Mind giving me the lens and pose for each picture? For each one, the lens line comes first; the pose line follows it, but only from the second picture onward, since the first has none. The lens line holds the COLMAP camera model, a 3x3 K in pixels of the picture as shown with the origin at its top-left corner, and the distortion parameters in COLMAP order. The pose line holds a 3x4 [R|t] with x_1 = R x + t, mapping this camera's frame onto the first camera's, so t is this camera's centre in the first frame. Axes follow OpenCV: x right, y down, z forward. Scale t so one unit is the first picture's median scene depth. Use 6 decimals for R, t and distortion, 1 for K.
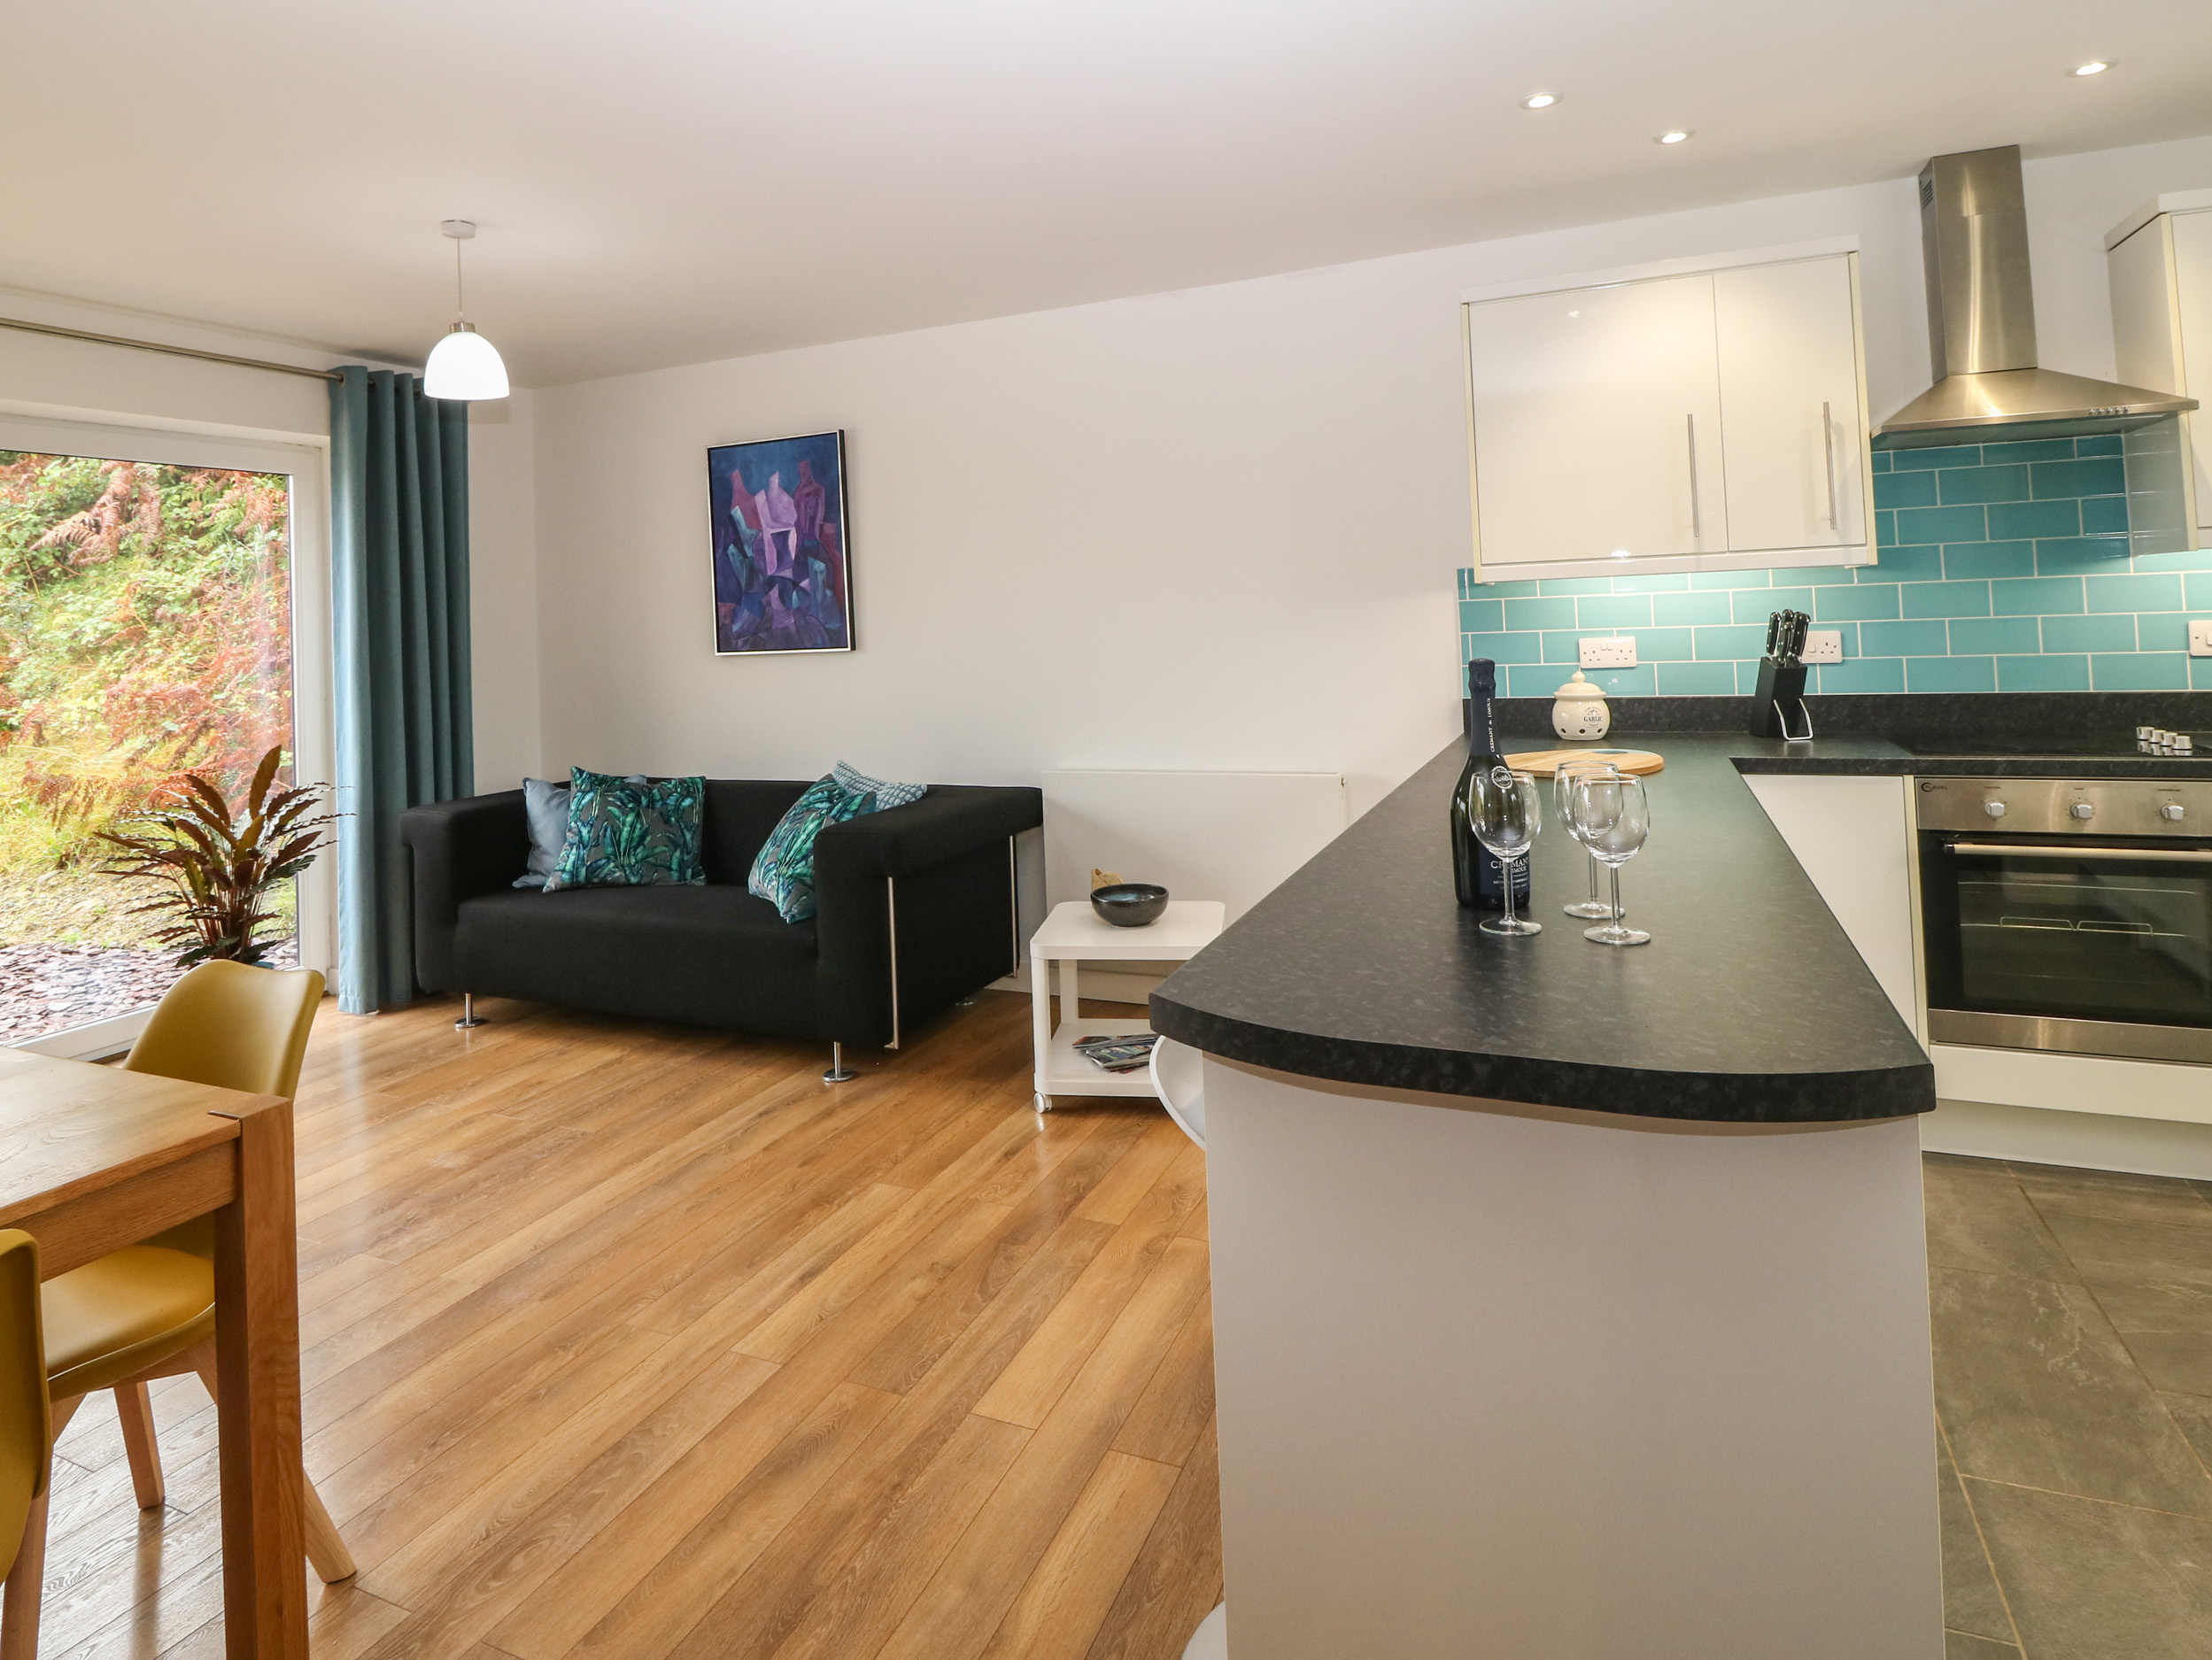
lens RADIAL K [[1244.3, 0, 1106.0], [0, 1244.3, 830.0], [0, 0, 1]] dist [-0.001801, -0.002611]
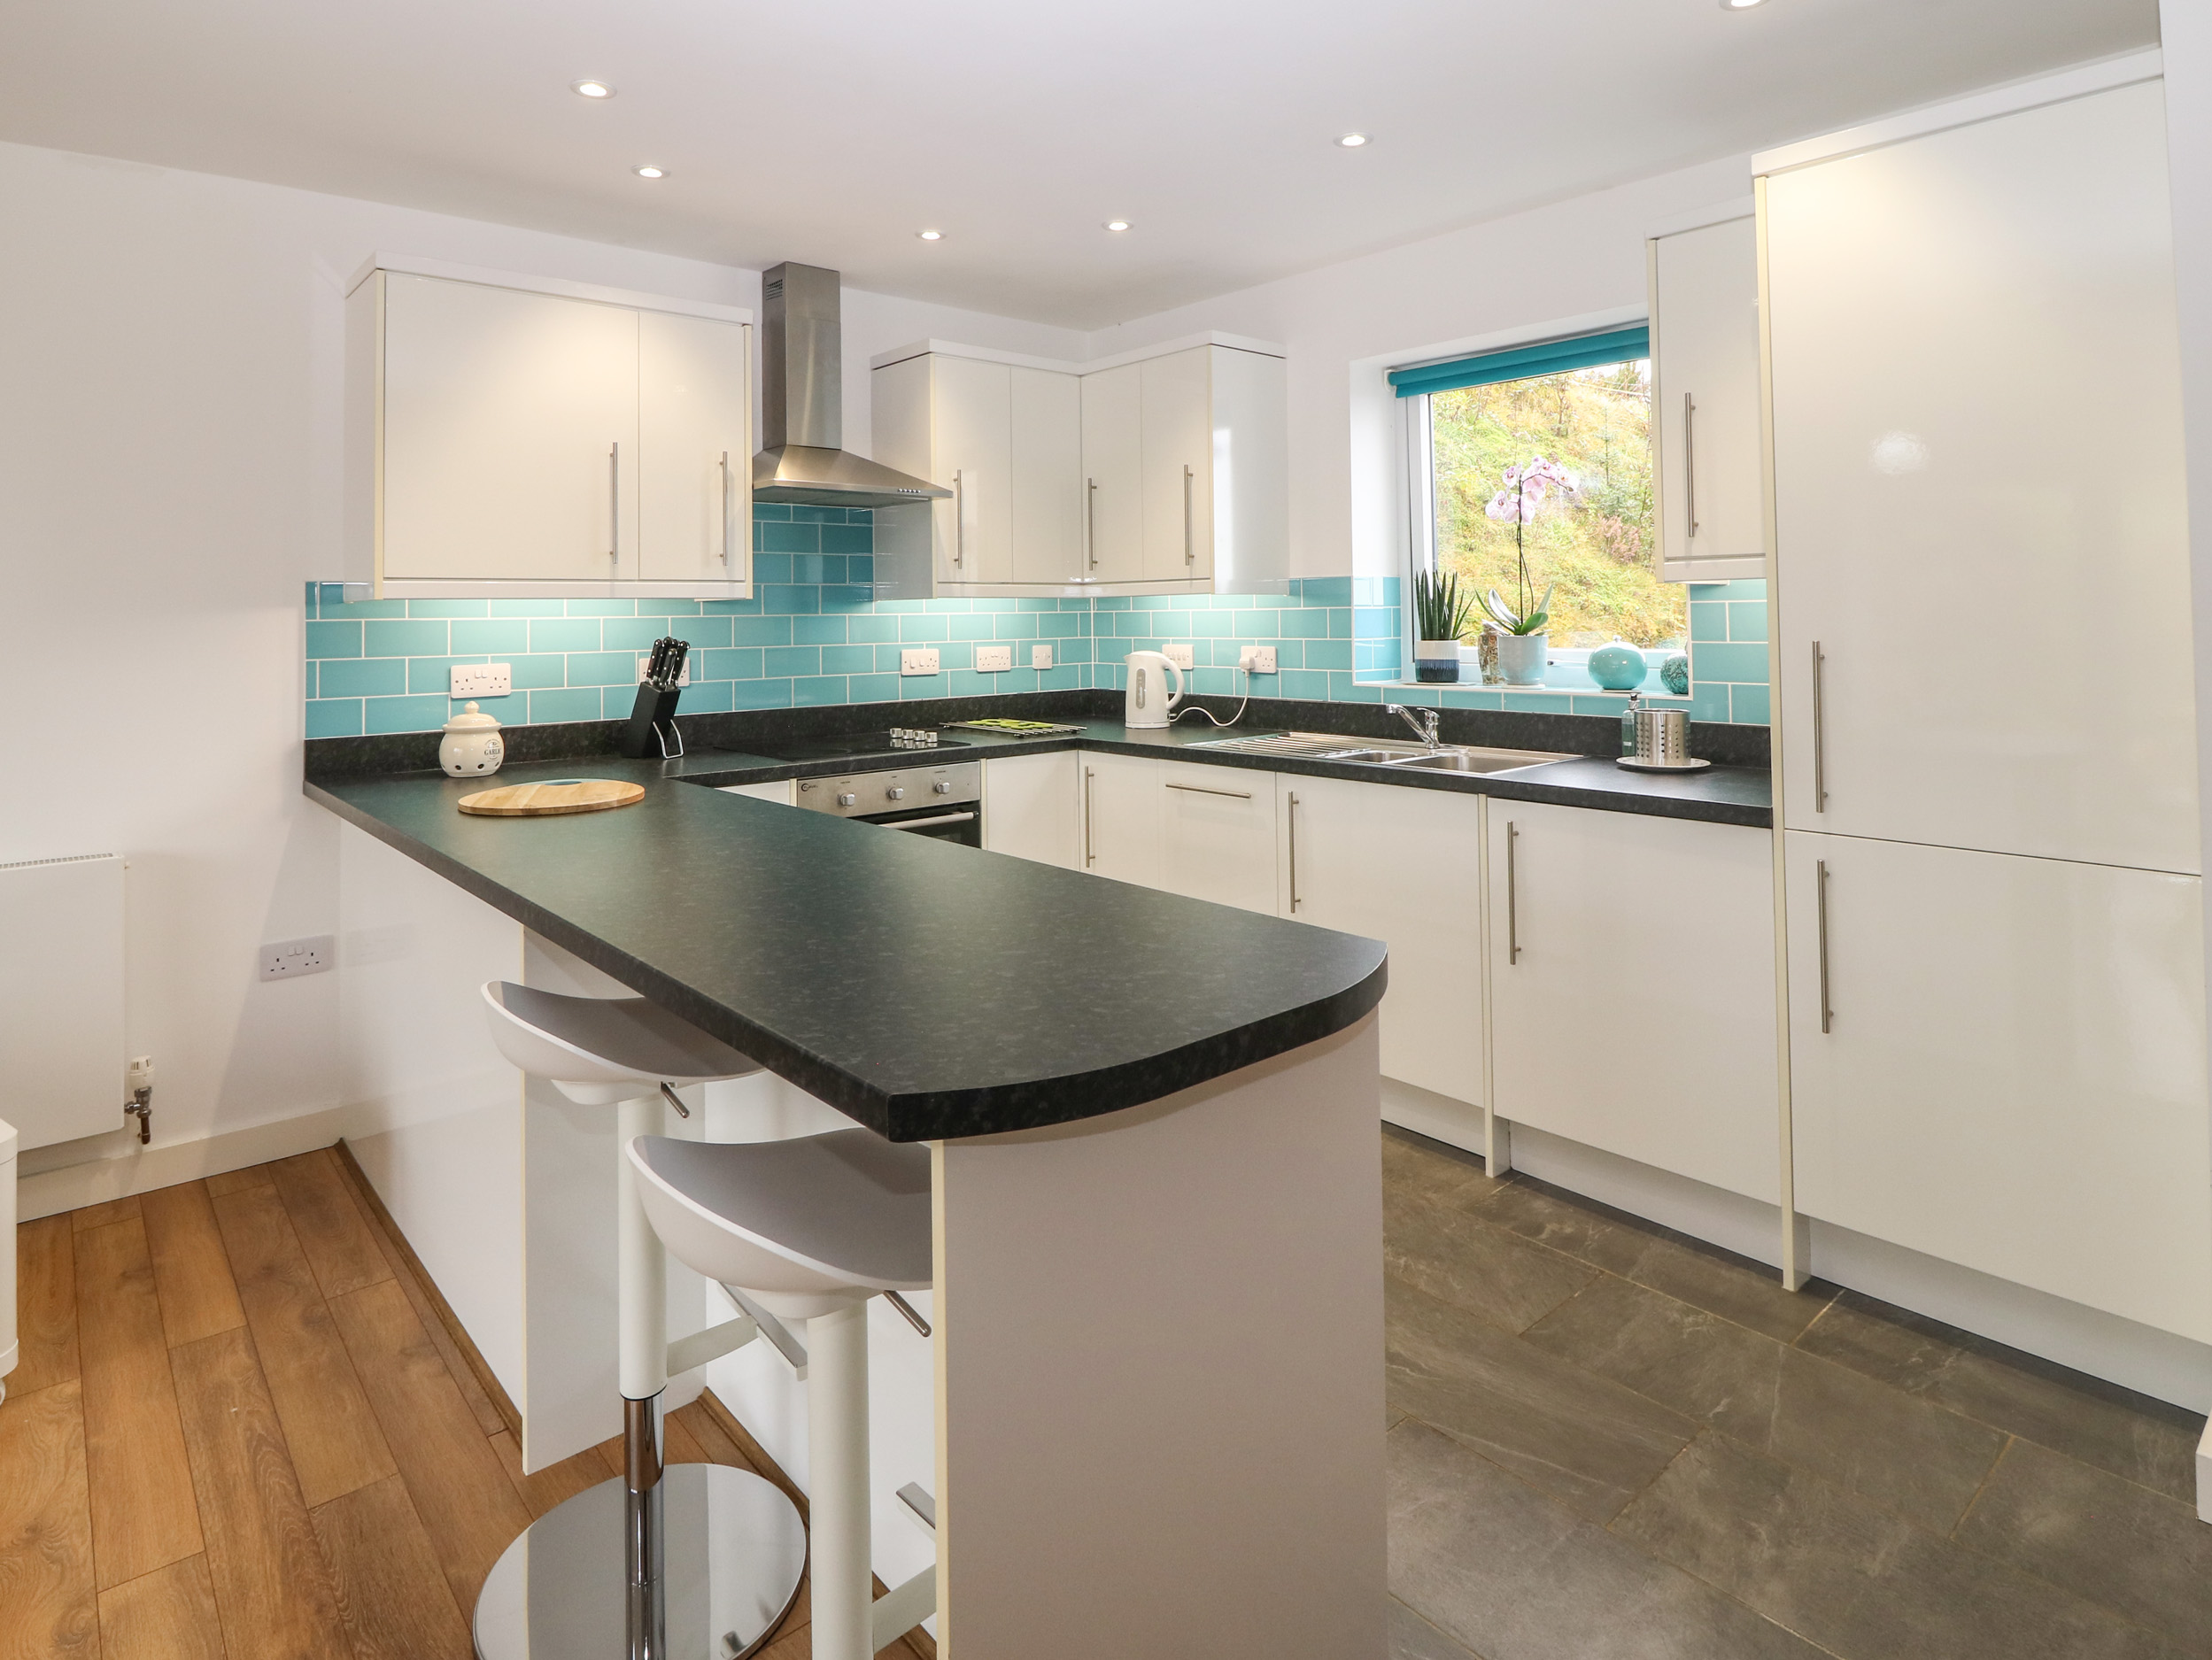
lens RADIAL K [[1231.6, 0, 1104.6], [0, 1231.6, 786.9], [0, 0, 1]] dist [-0.000262, -0.000370]
pose [[0.441566, -0.090894, 0.892613, -0.249646], [0.146592, 0.988796, 0.028171, -0.025395], [-0.885172, 0.118410, 0.449943, 0.212164]]
